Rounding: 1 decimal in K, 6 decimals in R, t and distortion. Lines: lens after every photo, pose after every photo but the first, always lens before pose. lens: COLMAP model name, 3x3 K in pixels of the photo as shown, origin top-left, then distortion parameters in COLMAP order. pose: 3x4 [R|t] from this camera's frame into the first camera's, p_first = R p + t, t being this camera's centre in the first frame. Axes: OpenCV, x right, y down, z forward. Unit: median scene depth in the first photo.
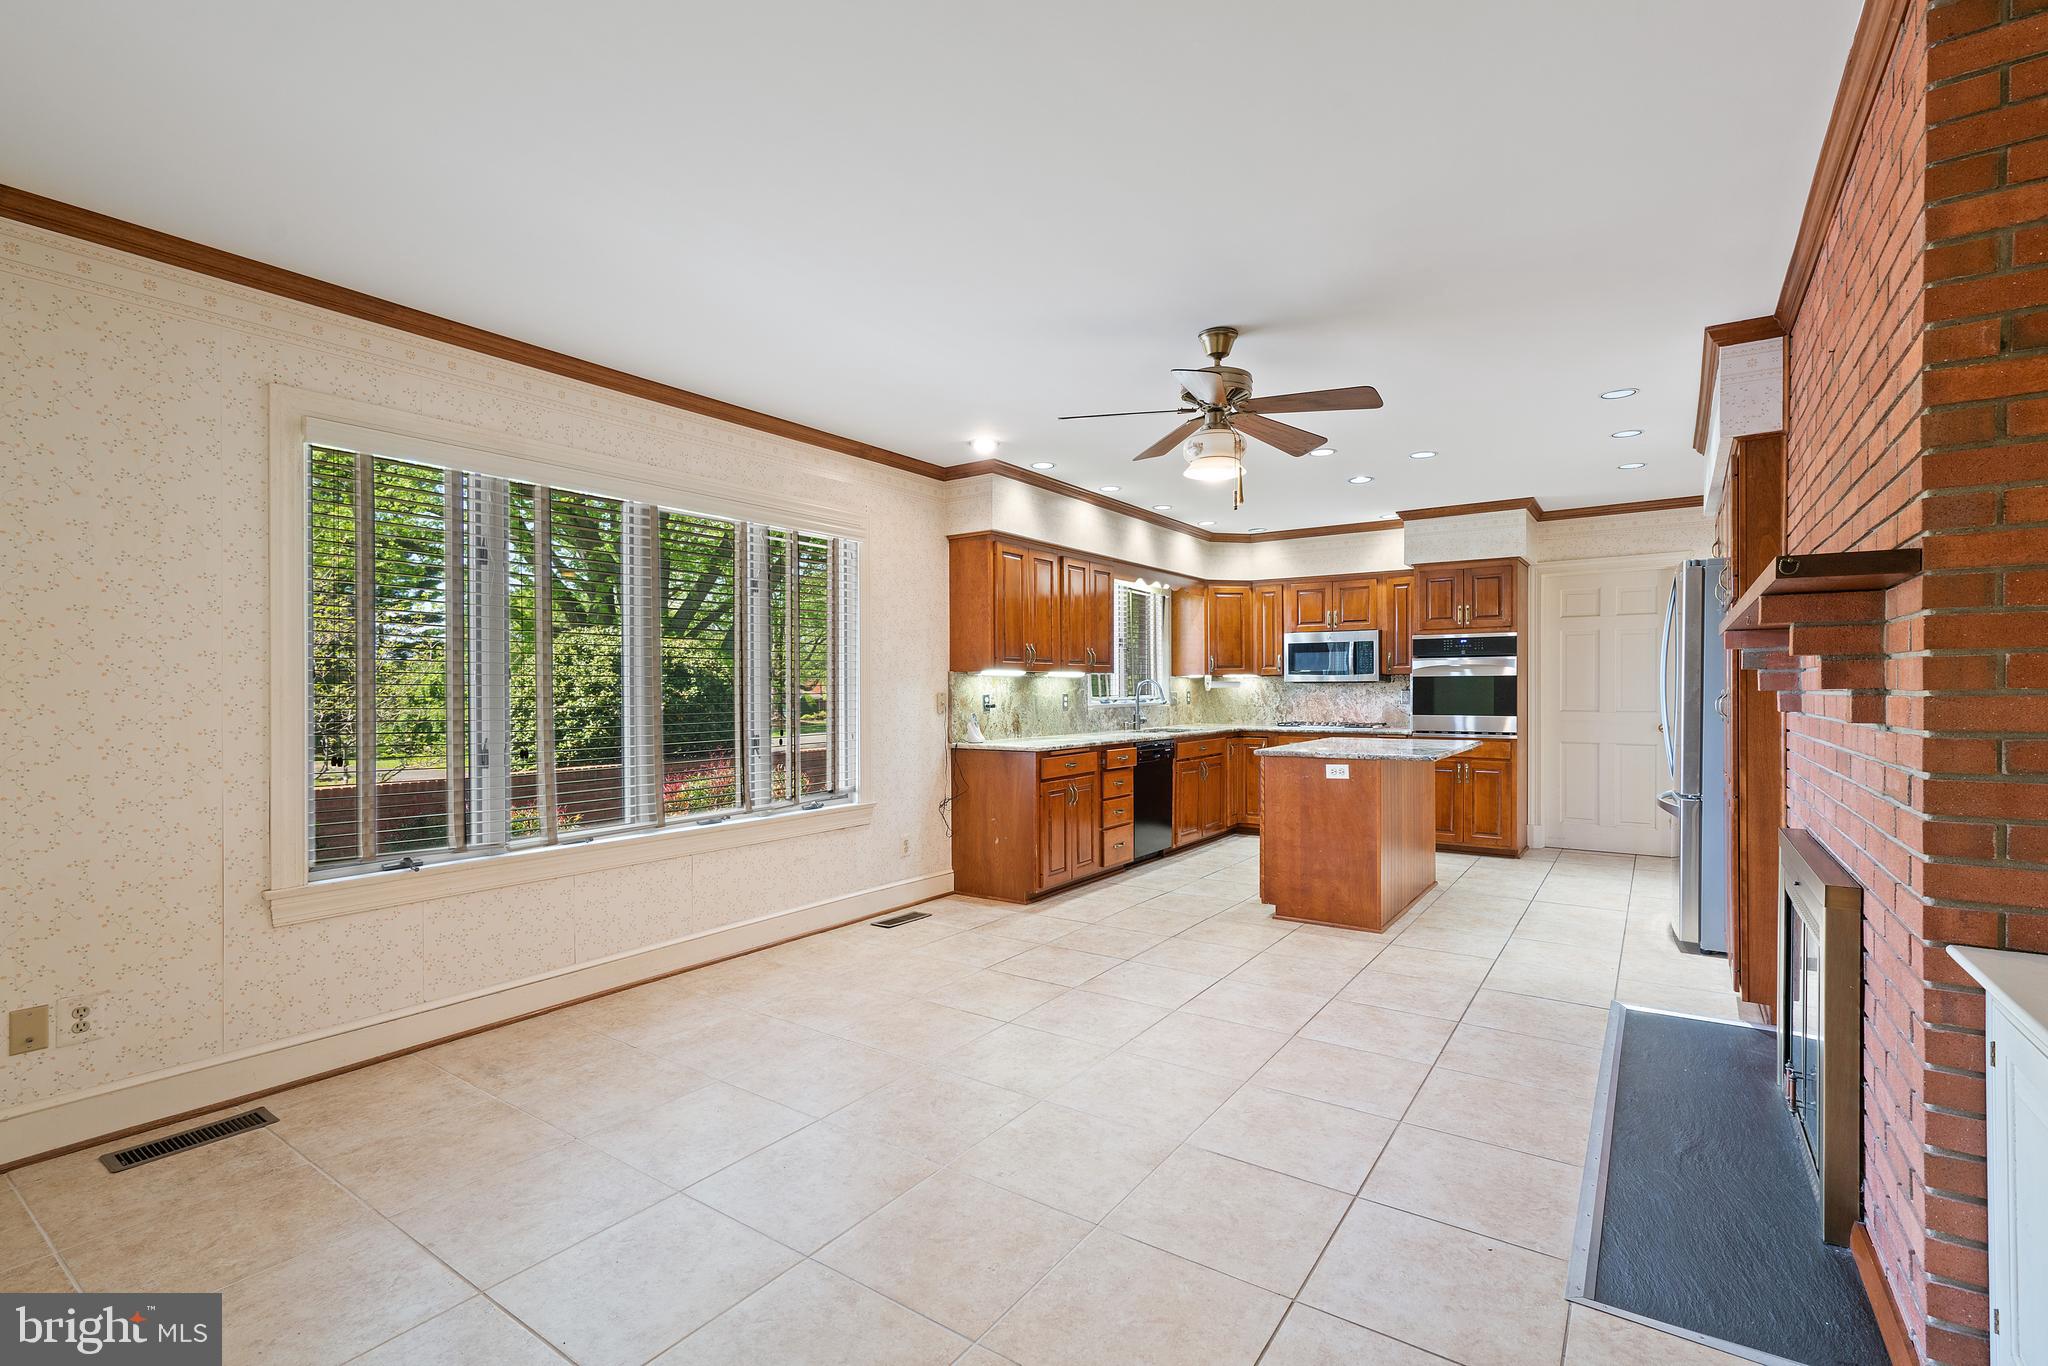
lens RADIAL K [[913.8, 0, 1038.1], [0, 913.8, 692.0], [0, 0, 1]] dist [-0.000577, 0.000186]
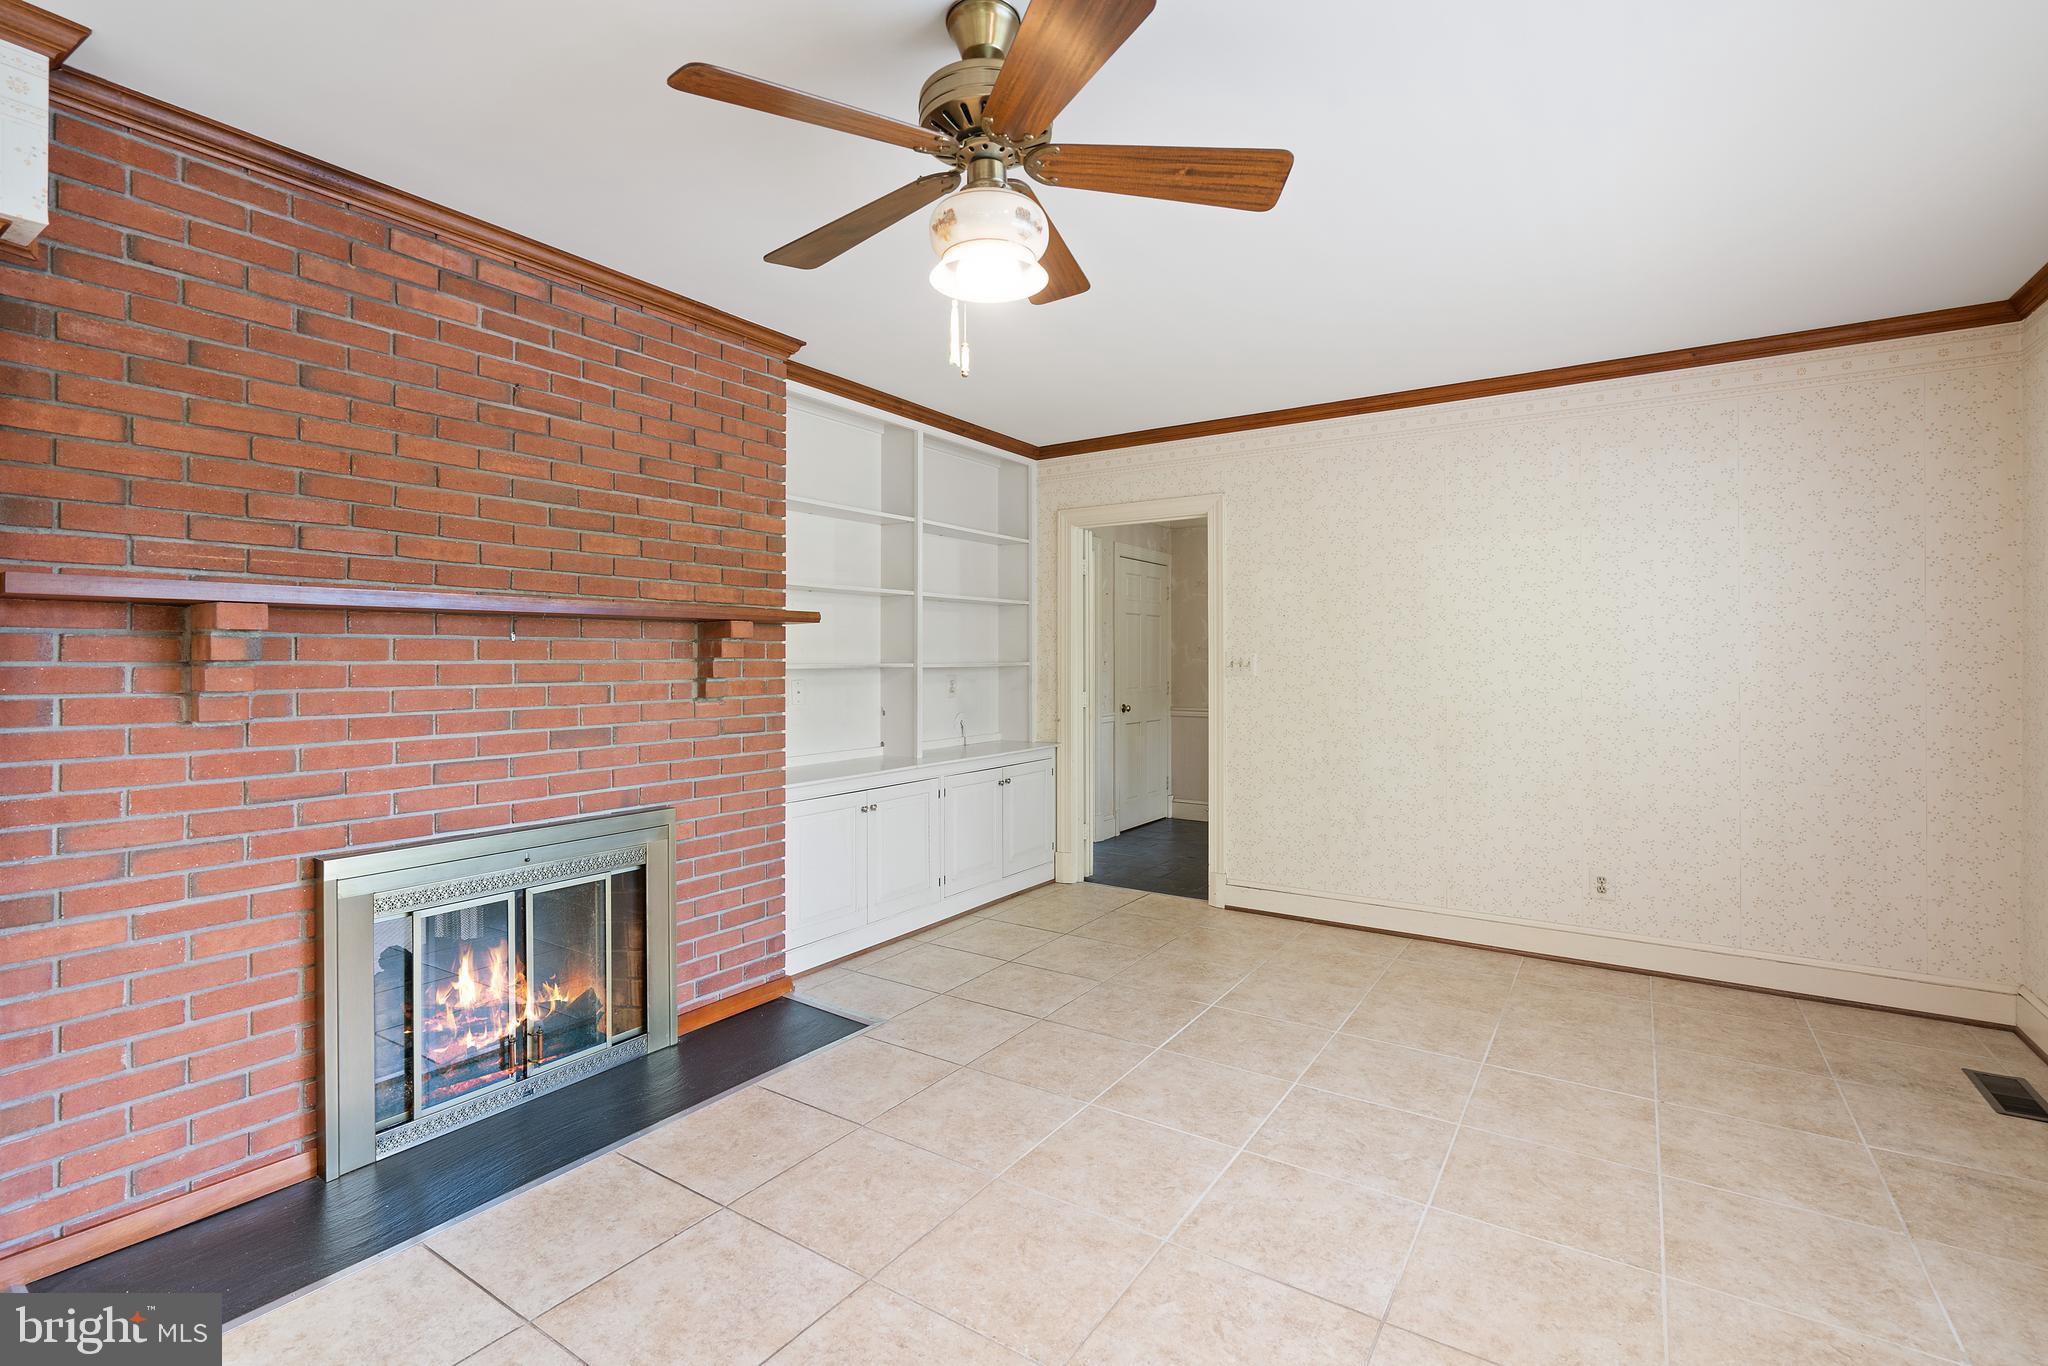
lens RADIAL K [[927.4, 0, 1026.5], [0, 927.4, 667.7], [0, 0, 1]] dist [-0.014735, 0.010732]
pose [[-0.999960, 0.003495, -0.008230, 0.091721], [0.003389, 0.999911, 0.012928, -0.012240], [0.008274, 0.012900, -0.999883, 0.794392]]
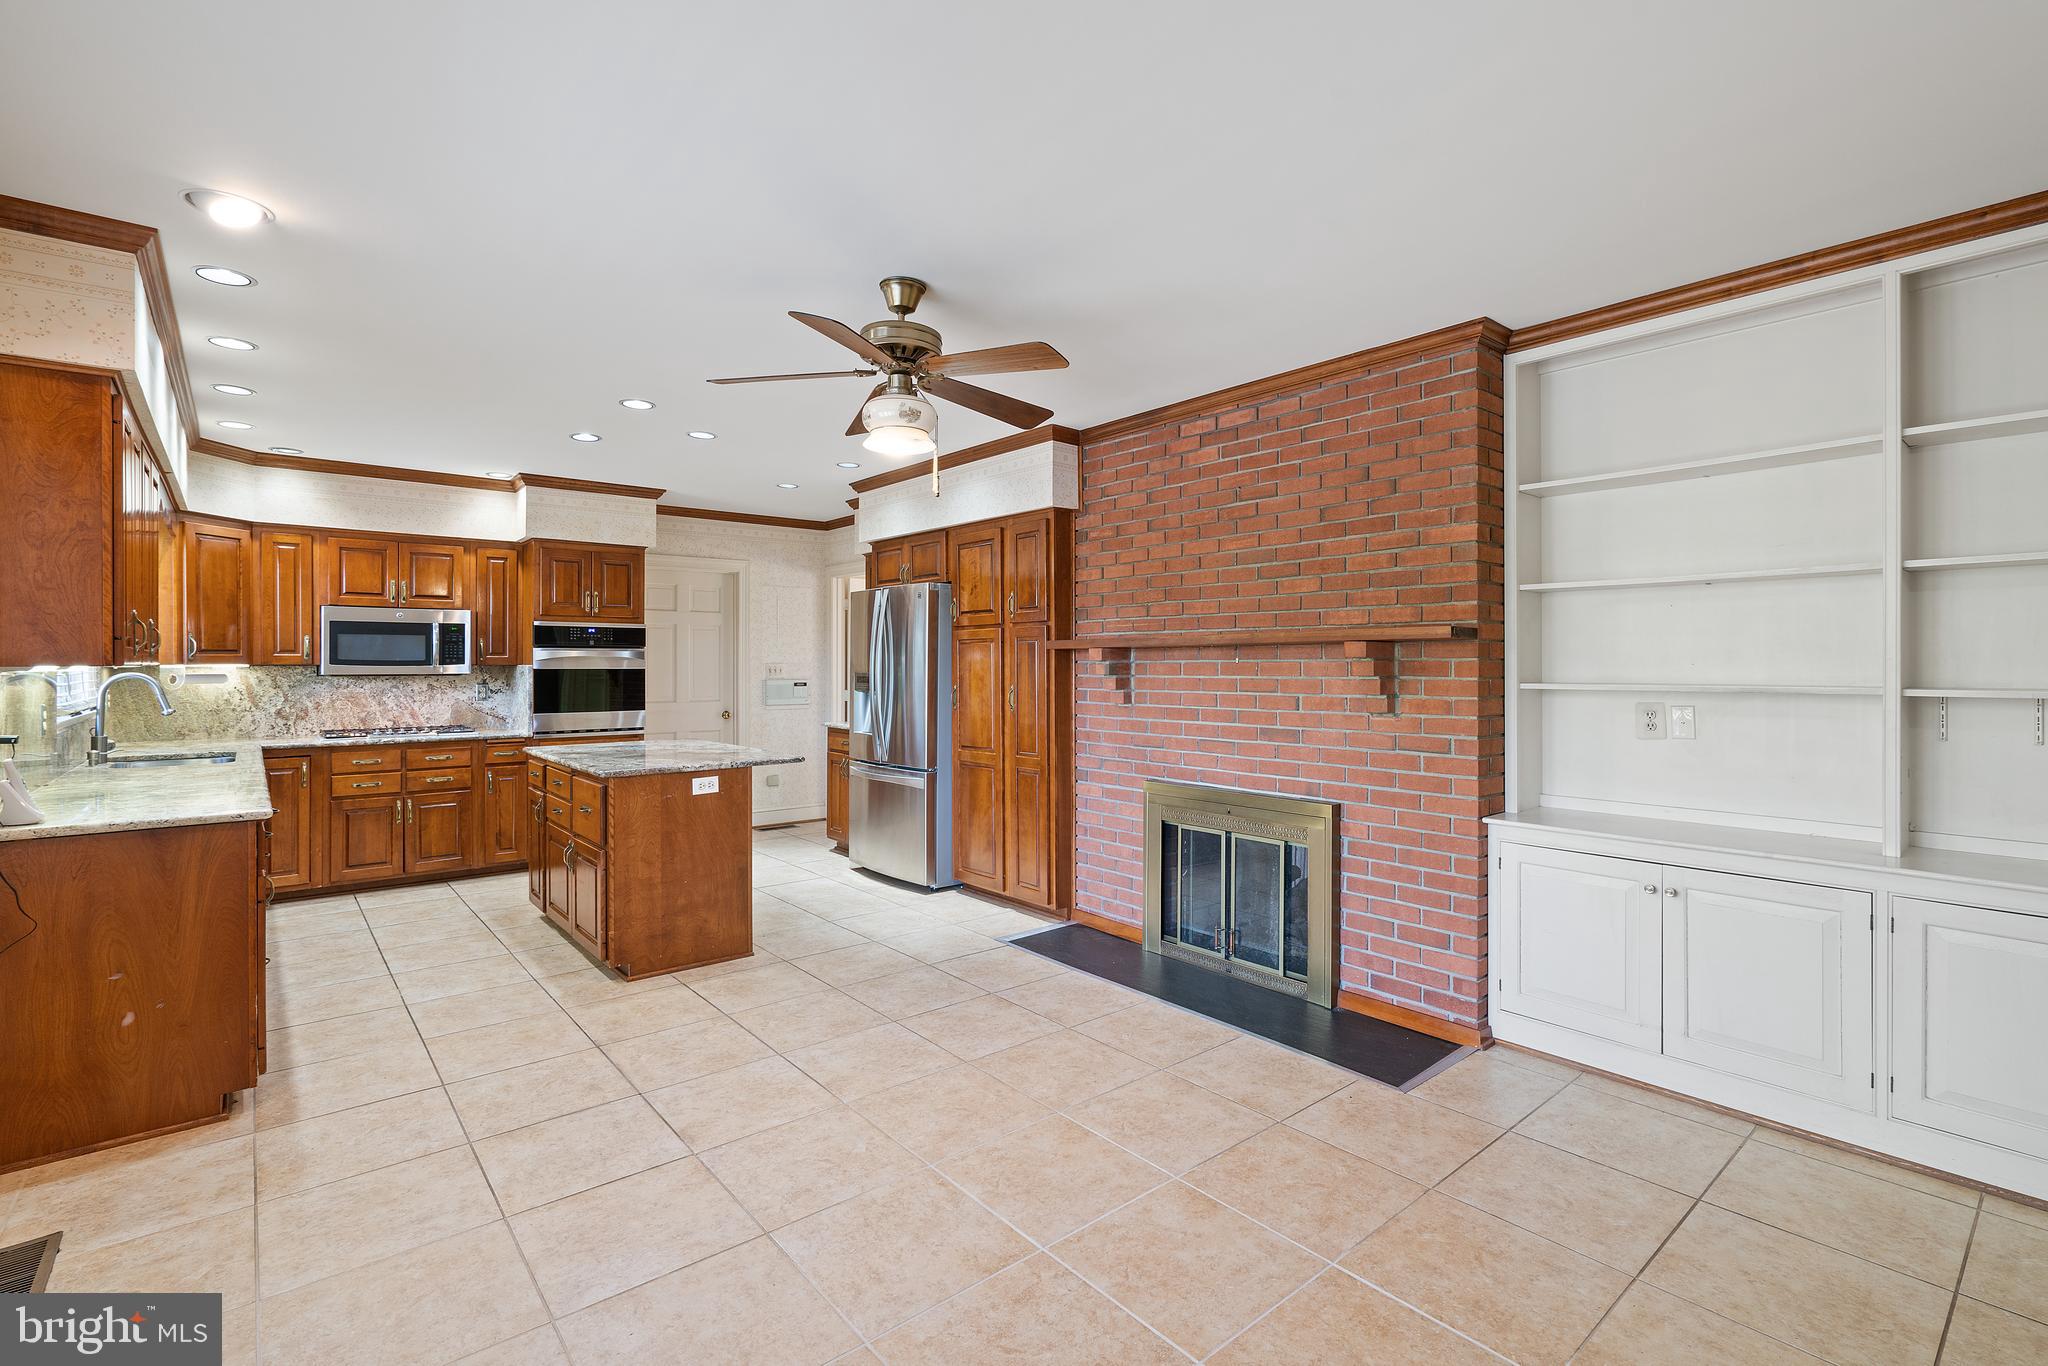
lens RADIAL K [[927.4, 0, 1026.5], [0, 927.4, 667.7], [0, 0, 1]] dist [-0.014735, 0.010732]
pose [[0.272188, -0.000053, 0.962244, -0.313847], [0.003686, 0.999993, -0.000988, -0.016375], [-0.962237, 0.003815, 0.272187, 0.337808]]
